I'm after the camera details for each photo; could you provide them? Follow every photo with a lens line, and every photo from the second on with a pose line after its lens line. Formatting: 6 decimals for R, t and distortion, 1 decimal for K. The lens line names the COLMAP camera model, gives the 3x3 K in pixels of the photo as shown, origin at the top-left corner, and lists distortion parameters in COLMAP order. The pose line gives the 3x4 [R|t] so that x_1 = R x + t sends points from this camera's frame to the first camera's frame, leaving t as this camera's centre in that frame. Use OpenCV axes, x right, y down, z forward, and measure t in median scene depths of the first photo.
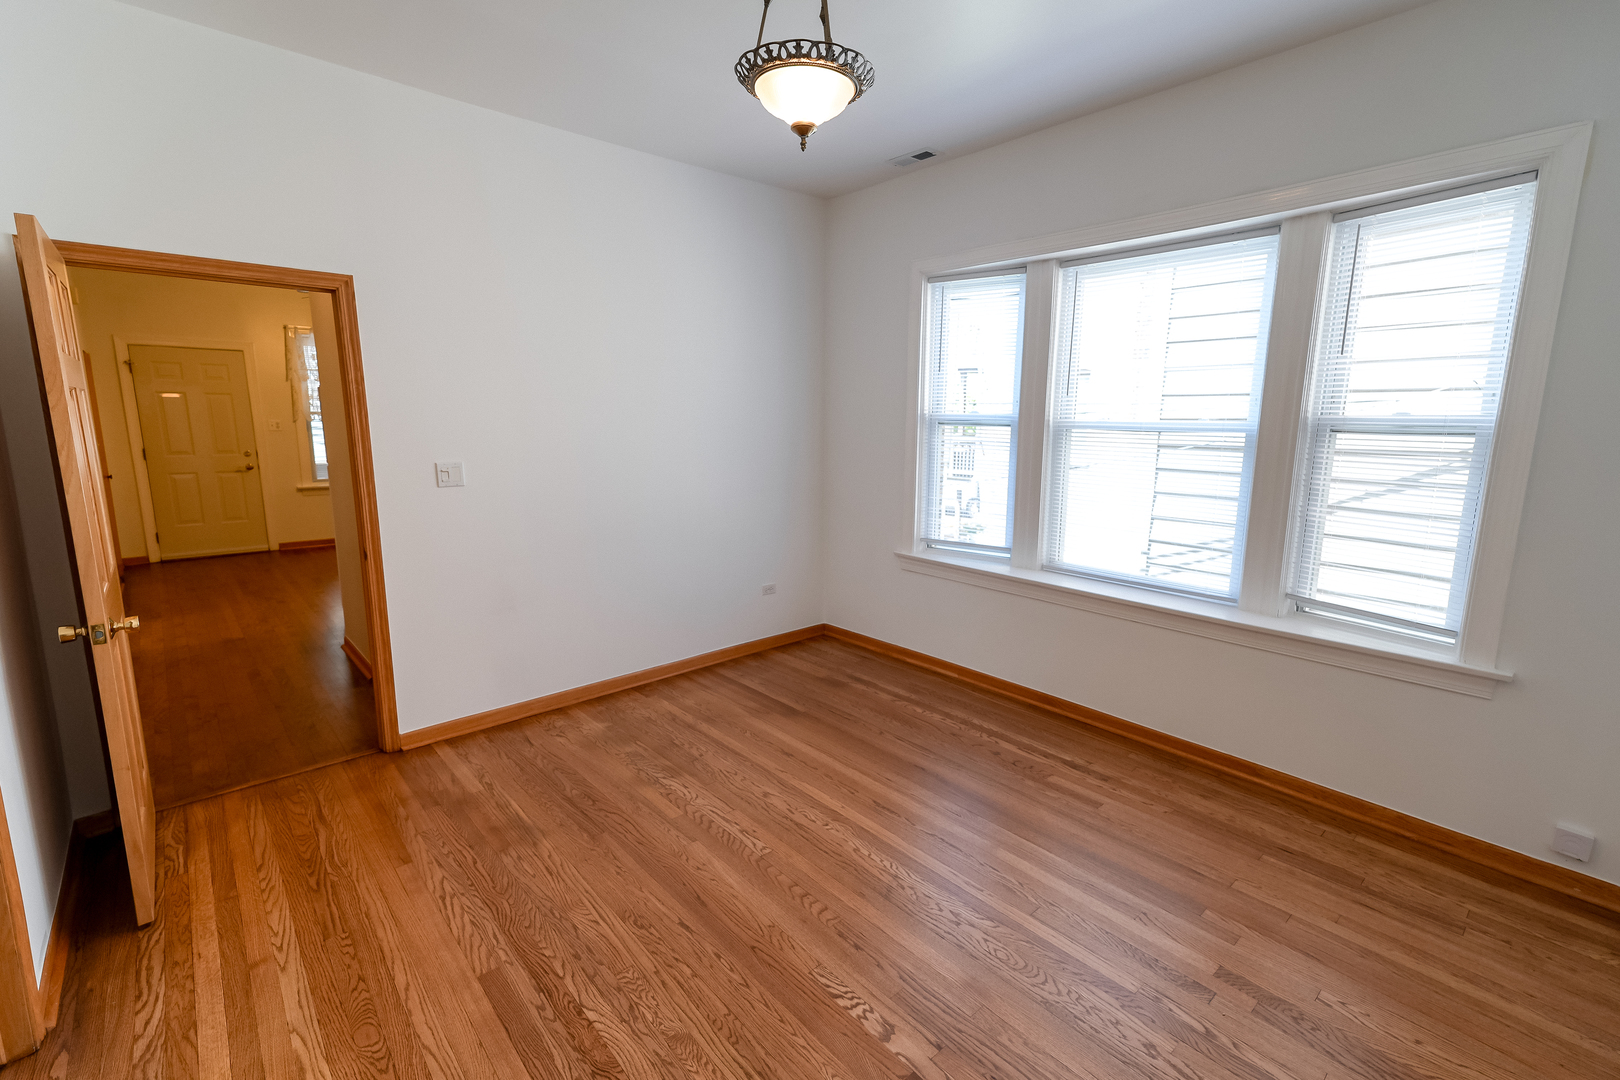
lens RADIAL K [[711.0, 0, 814.0], [0, 711.0, 542.8], [0, 0, 1]] dist [0.004724, 0.000375]
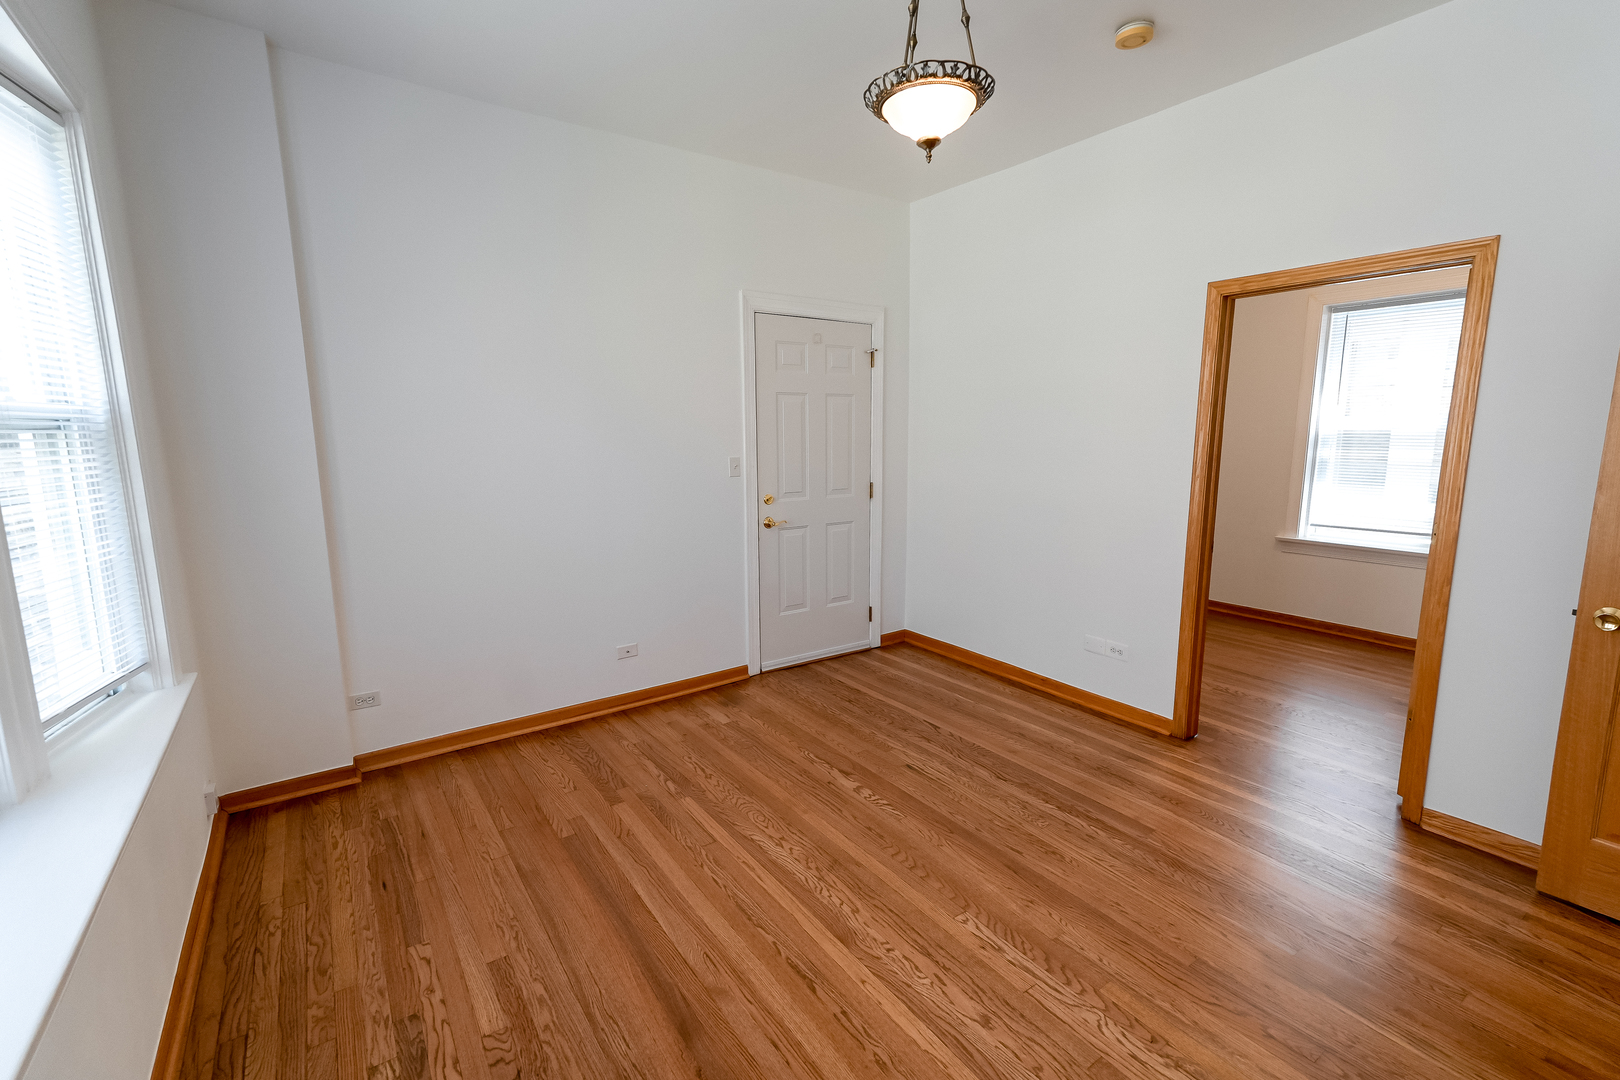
lens RADIAL K [[711.0, 0, 810.6], [0, 711.0, 541.3], [0, 0, 1]] dist [0.004724, 0.000375]
pose [[-0.992836, -0.020657, 0.117687, 0.027880], [0.018712, 0.945911, 0.323885, -0.363406], [-0.118012, 0.323767, -0.938748, 2.213413]]
